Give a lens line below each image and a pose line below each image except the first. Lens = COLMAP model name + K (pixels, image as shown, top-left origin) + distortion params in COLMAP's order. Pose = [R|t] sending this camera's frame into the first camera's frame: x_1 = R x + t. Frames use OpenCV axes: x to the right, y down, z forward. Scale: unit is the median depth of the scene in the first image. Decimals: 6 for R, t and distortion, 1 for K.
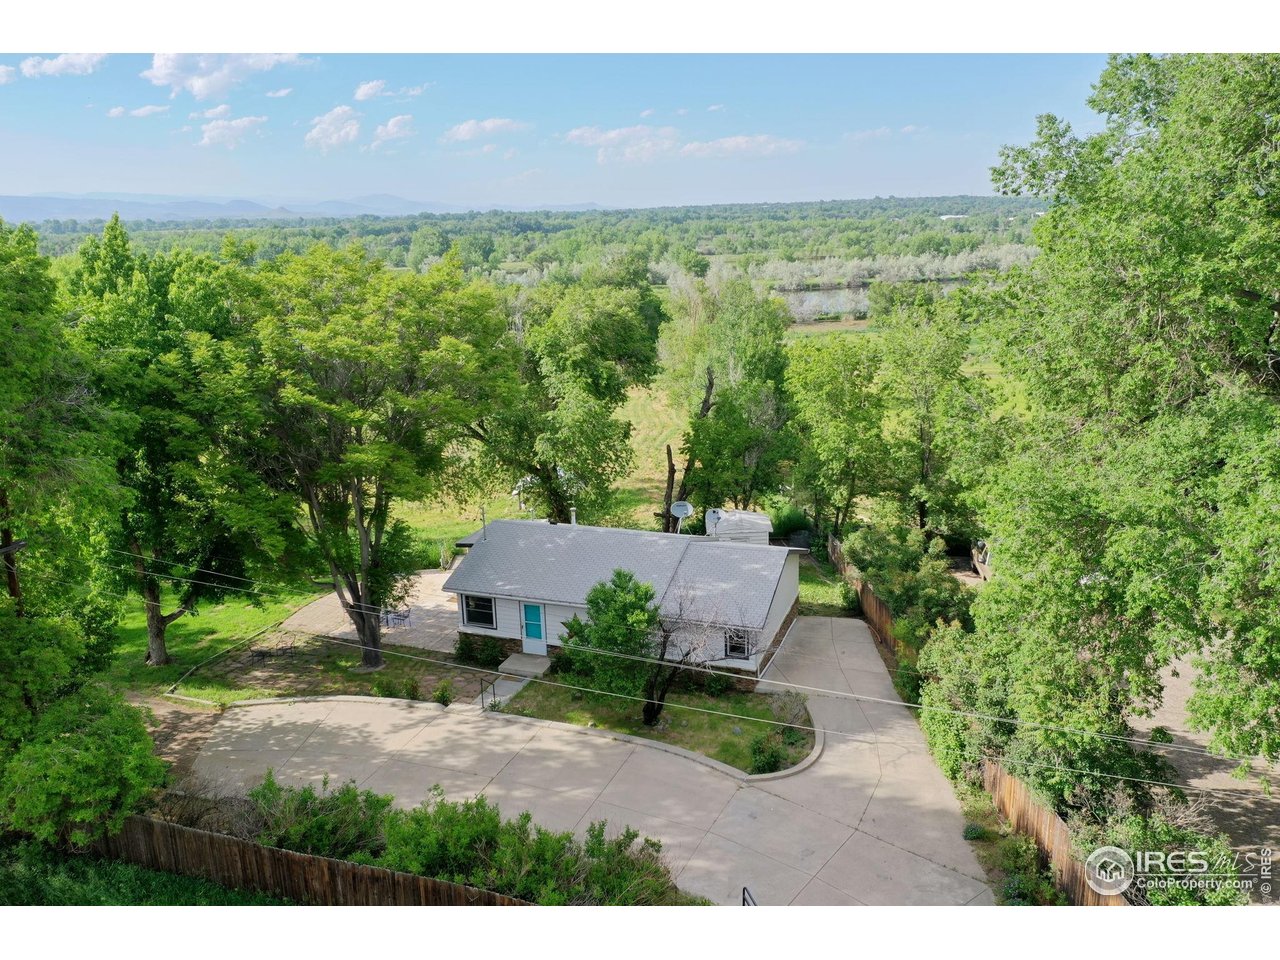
lens RADIAL K [[991.3, 0, 643.8], [0, 991.3, 474.5], [0, 0, 1]] dist [-0.002060, 0.003946]
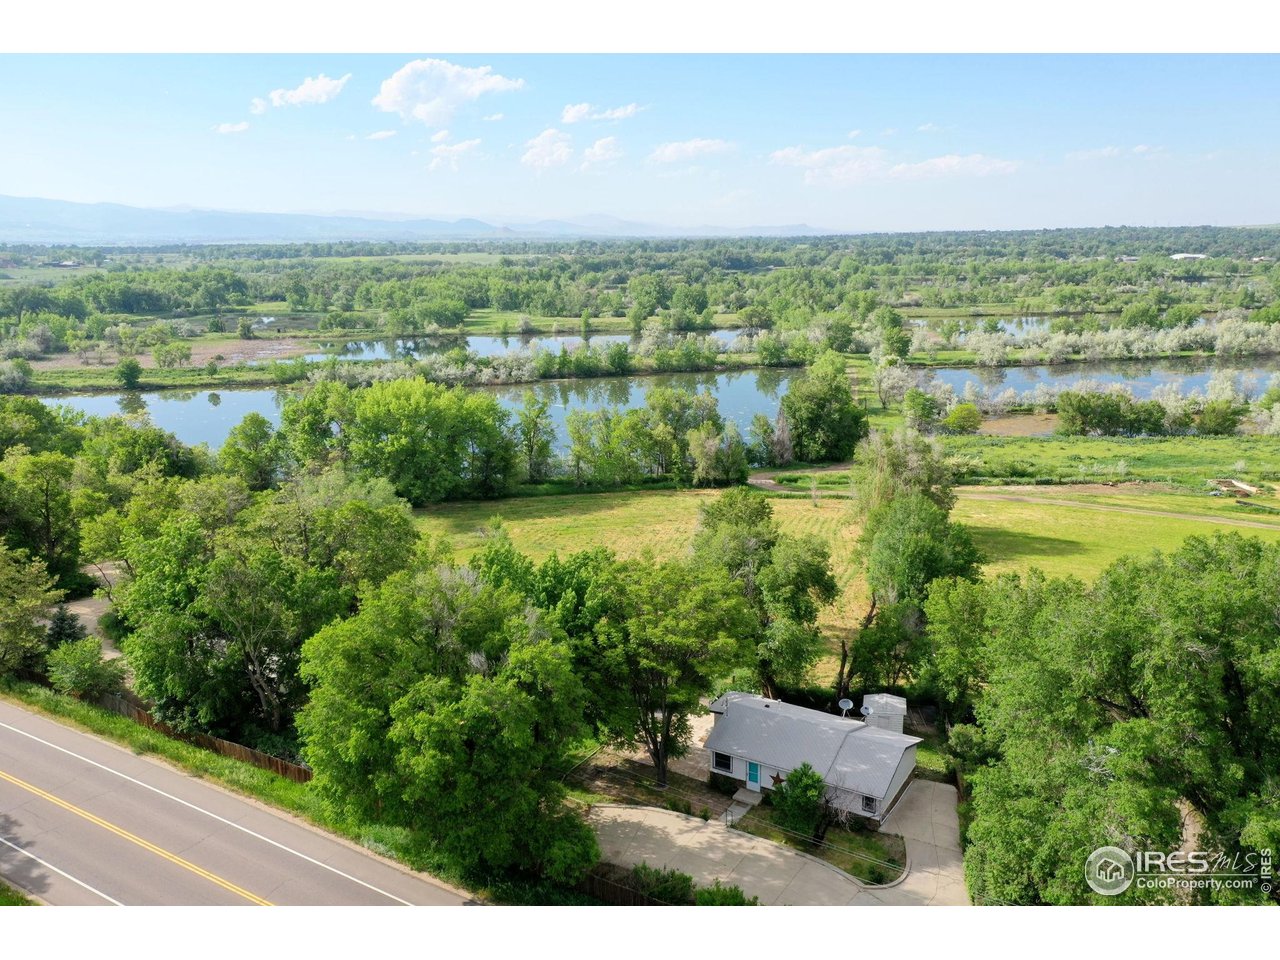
lens RADIAL K [[991.3, 0, 650.1], [0, 991.3, 480.0], [0, 0, 1]] dist [-0.002060, 0.003946]
pose [[0.980345, 0.059476, -0.188112, 0.008789], [-0.062236, 0.998023, -0.008798, -0.356868], [0.187217, 0.020332, 0.982108, -0.804257]]
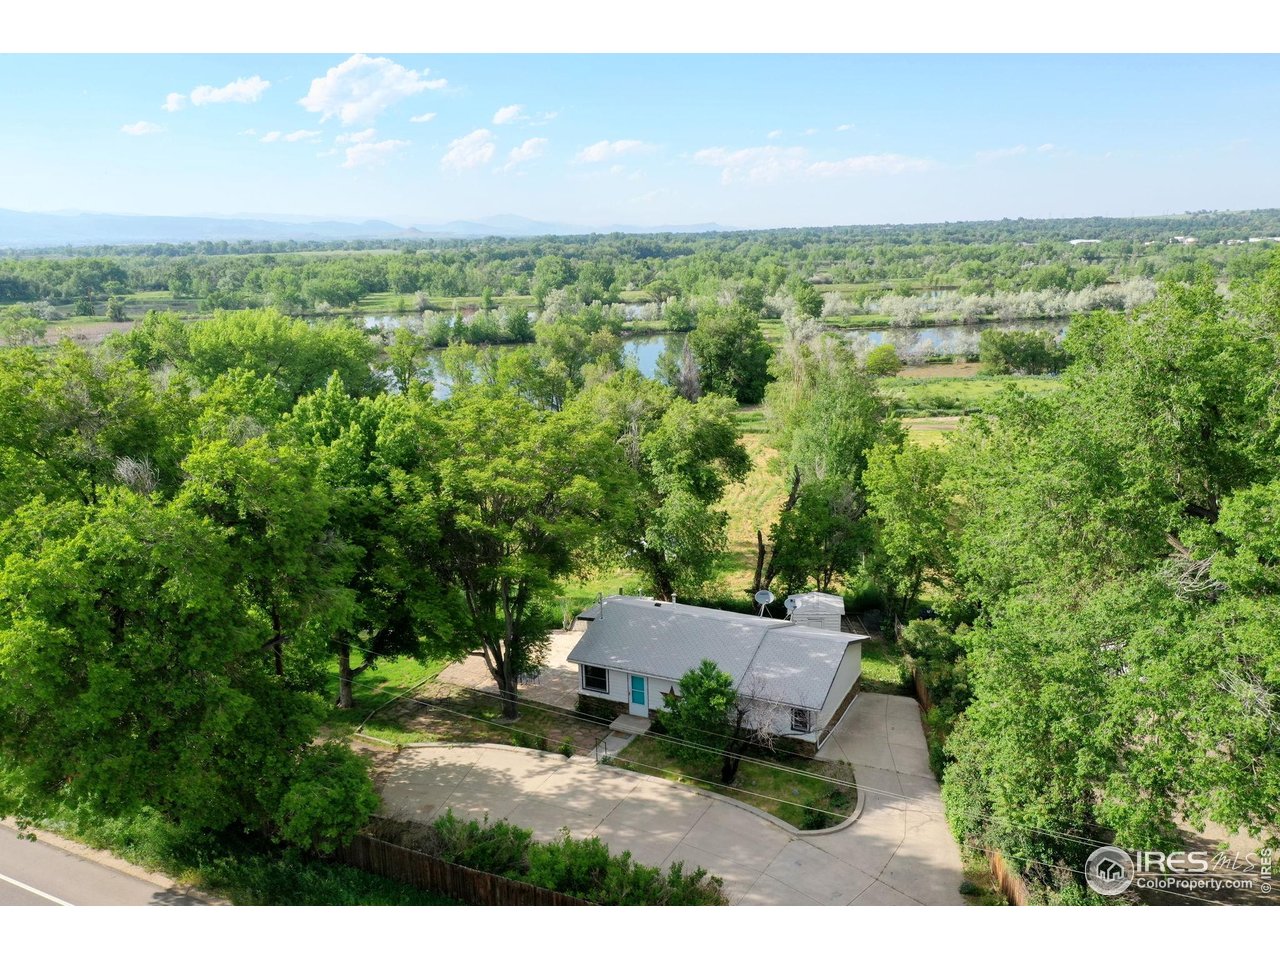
lens RADIAL K [[991.3, 0, 647.1], [0, 991.3, 476.2], [0, 0, 1]] dist [-0.002060, 0.003946]
pose [[0.993506, 0.028784, -0.110077, 0.029860], [-0.030696, 0.999405, -0.015710, -0.104811], [0.109559, 0.018987, 0.993799, -0.250423]]
